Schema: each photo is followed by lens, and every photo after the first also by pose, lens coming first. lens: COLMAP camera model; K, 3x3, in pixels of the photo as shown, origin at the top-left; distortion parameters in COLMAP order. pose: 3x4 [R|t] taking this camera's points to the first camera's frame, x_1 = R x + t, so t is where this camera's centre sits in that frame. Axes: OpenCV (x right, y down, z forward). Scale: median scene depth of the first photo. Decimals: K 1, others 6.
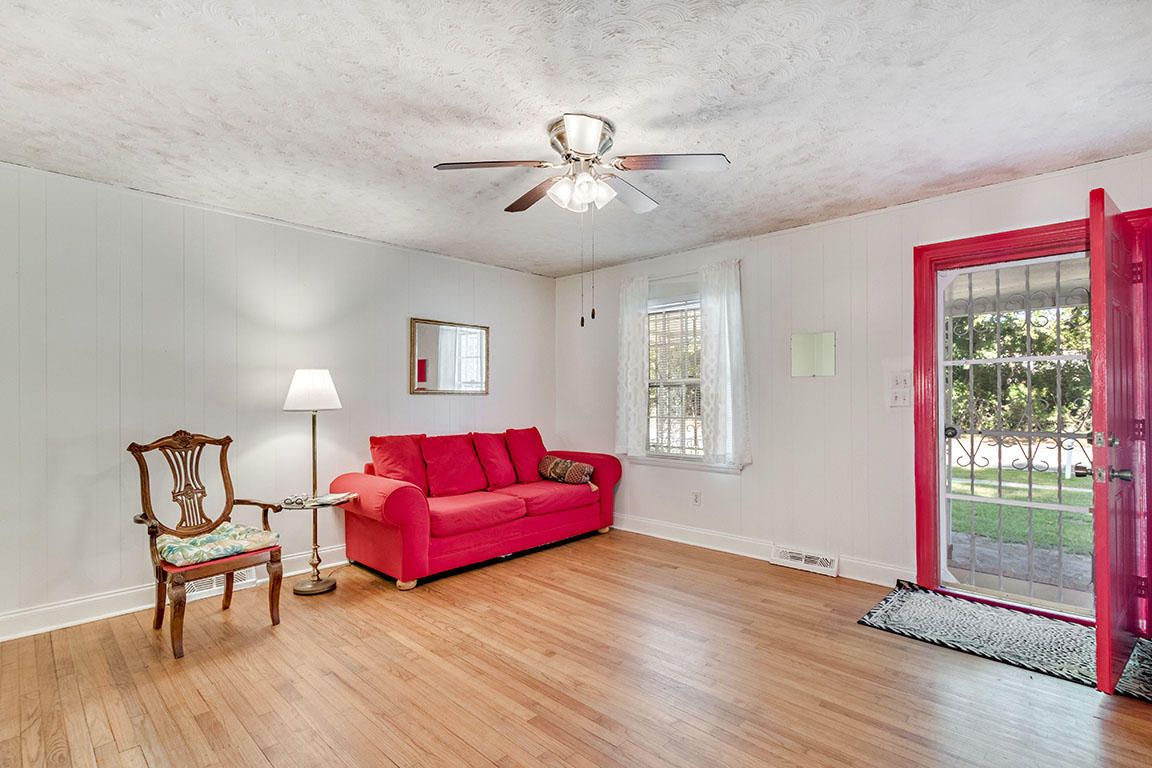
lens RADIAL K [[553.2, 0, 598.2], [0, 553.2, 390.8], [0, 0, 1]] dist [0.012896, -0.003535]
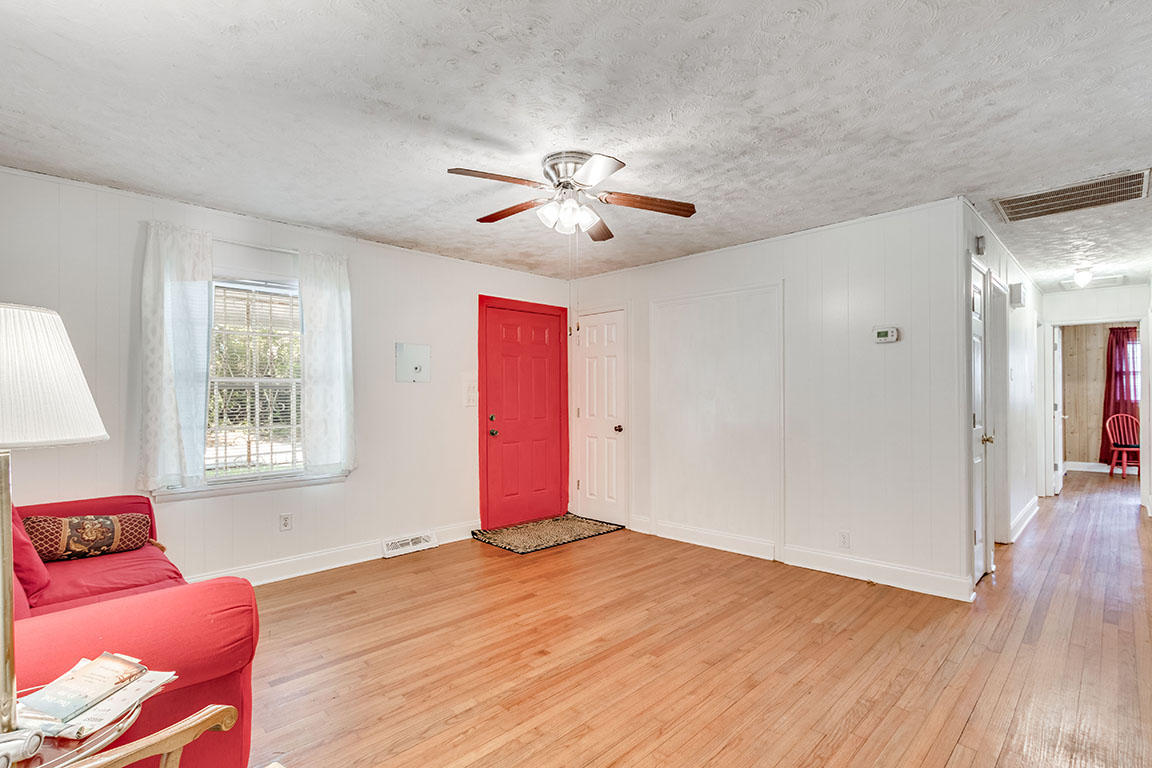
lens RADIAL K [[553.2, 0, 577.1], [0, 553.2, 390.2], [0, 0, 1]] dist [0.012896, -0.003535]
pose [[0.030229, 0.018182, 0.999378, -0.853575], [-0.001975, 0.999834, -0.018131, 0.012996], [-0.999541, -0.001425, 0.030260, 0.706638]]
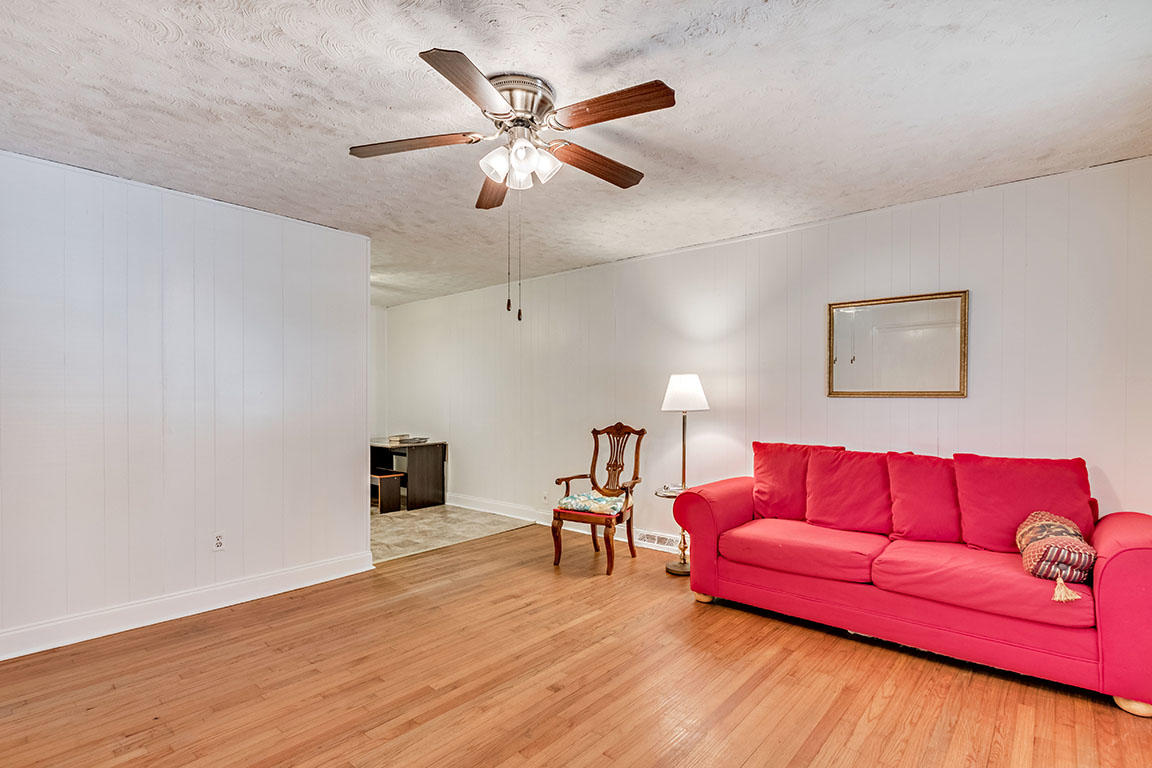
lens RADIAL K [[553.2, 0, 577.0], [0, 553.2, 401.8], [0, 0, 1]] dist [0.012896, -0.003535]
pose [[0.034685, 0.009792, -0.999350, 0.624861], [0.008692, 0.999911, 0.010099, 0.003235], [0.999360, -0.009036, 0.034597, 0.785324]]
